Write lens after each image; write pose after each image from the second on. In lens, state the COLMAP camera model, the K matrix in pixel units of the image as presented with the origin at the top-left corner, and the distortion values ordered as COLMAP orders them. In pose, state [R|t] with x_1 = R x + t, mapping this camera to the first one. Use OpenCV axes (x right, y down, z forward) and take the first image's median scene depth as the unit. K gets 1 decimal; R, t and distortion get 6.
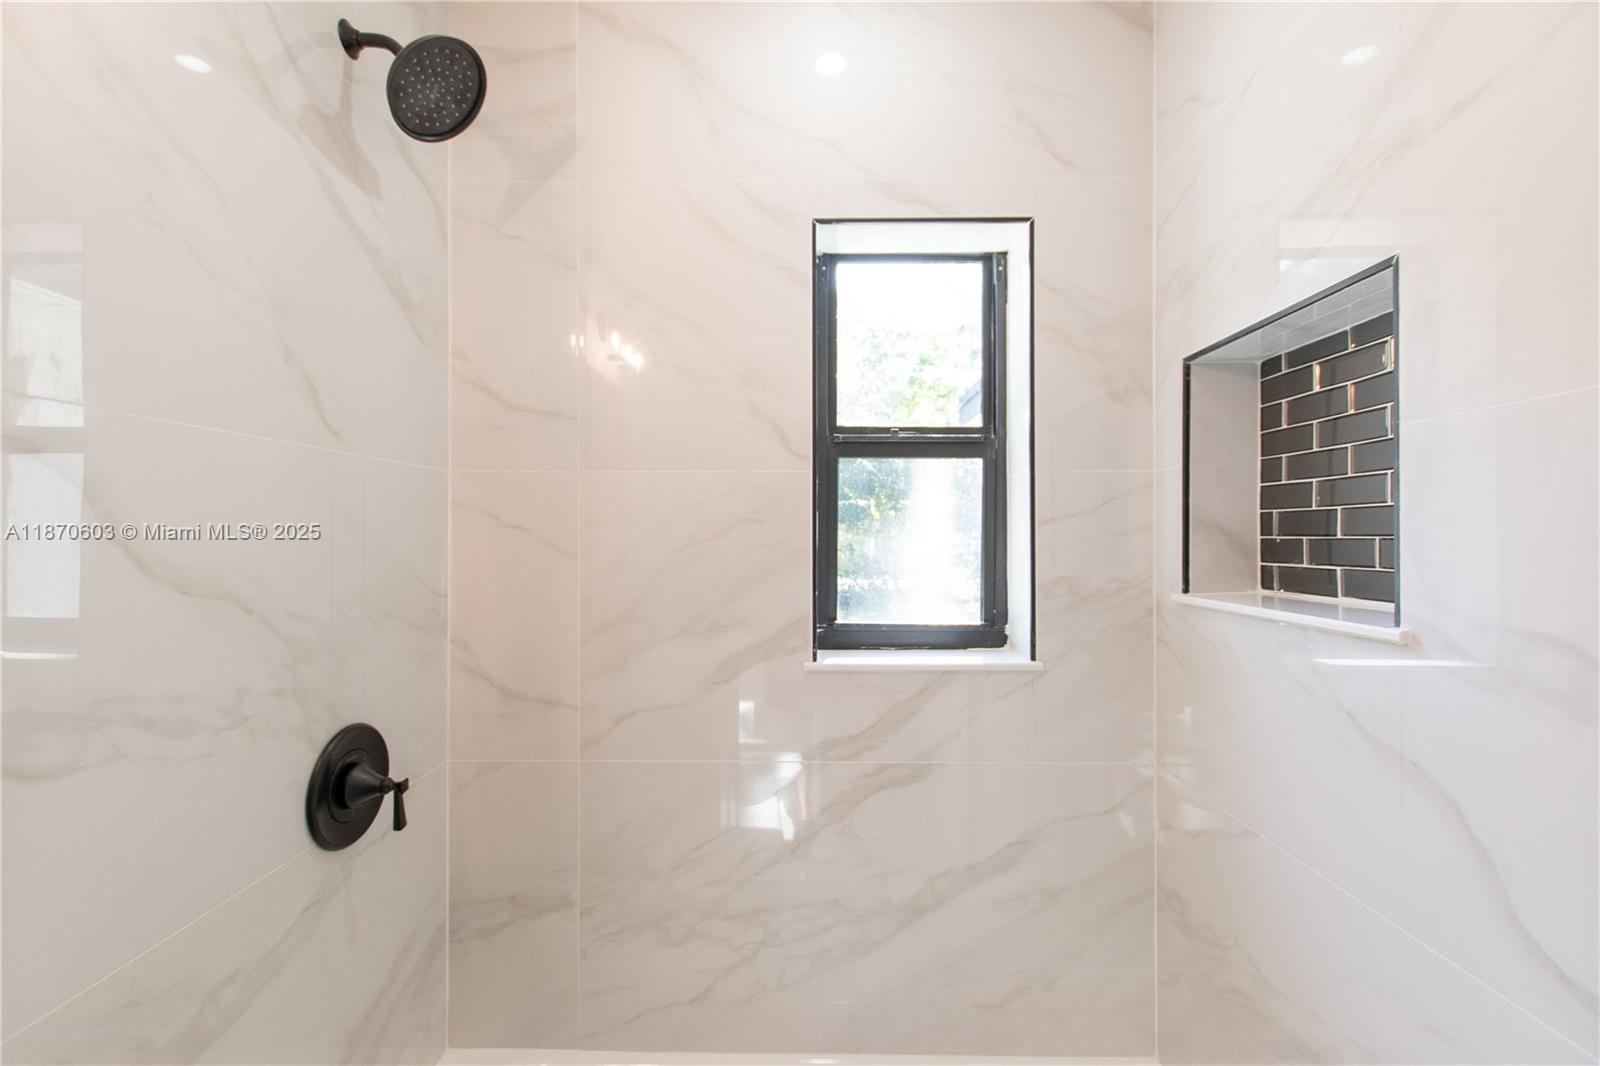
lens RADIAL K [[692.3, 0, 796.2], [0, 692.3, 539.2], [0, 0, 1]] dist [0.007153, 0.000078]
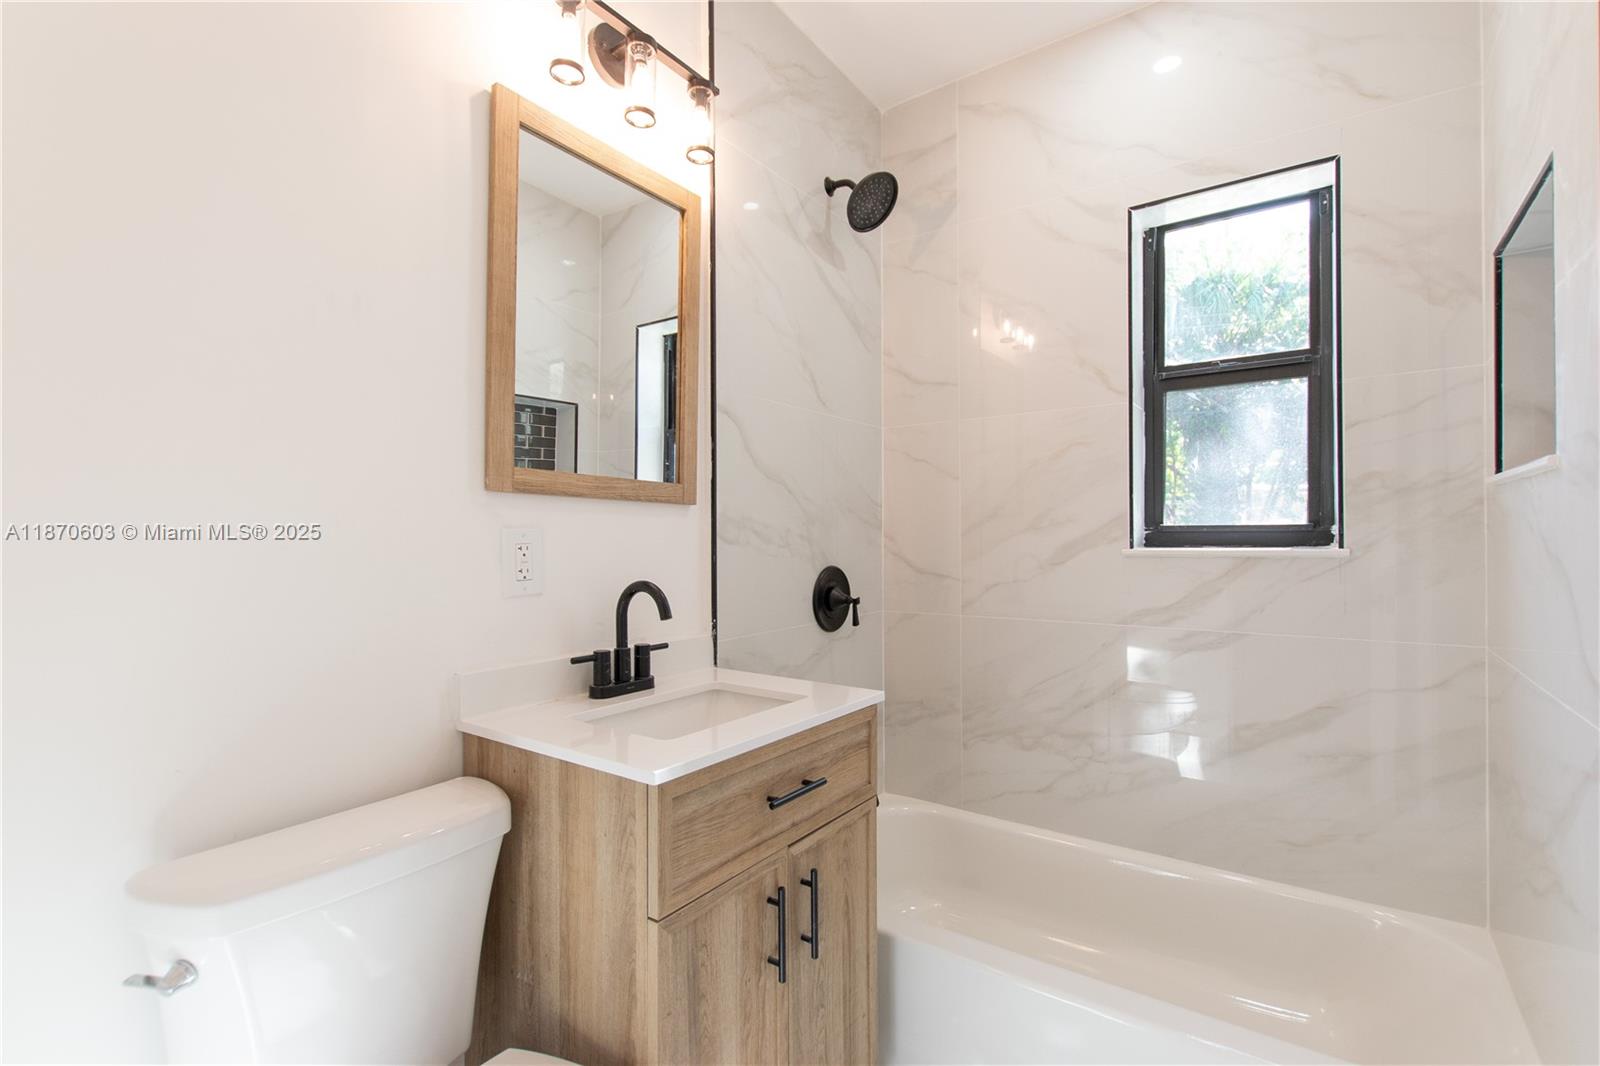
lens RADIAL K [[732.8, 0, 806.8], [0, 732.8, 547.6], [0, 0, 1]] dist [0.000957, 0.000610]
pose [[0.826747, -0.001354, -0.562572, 0.296421], [0.006511, 0.999953, 0.007163, 0.161006], [0.562536, -0.009585, 0.826717, -0.481136]]
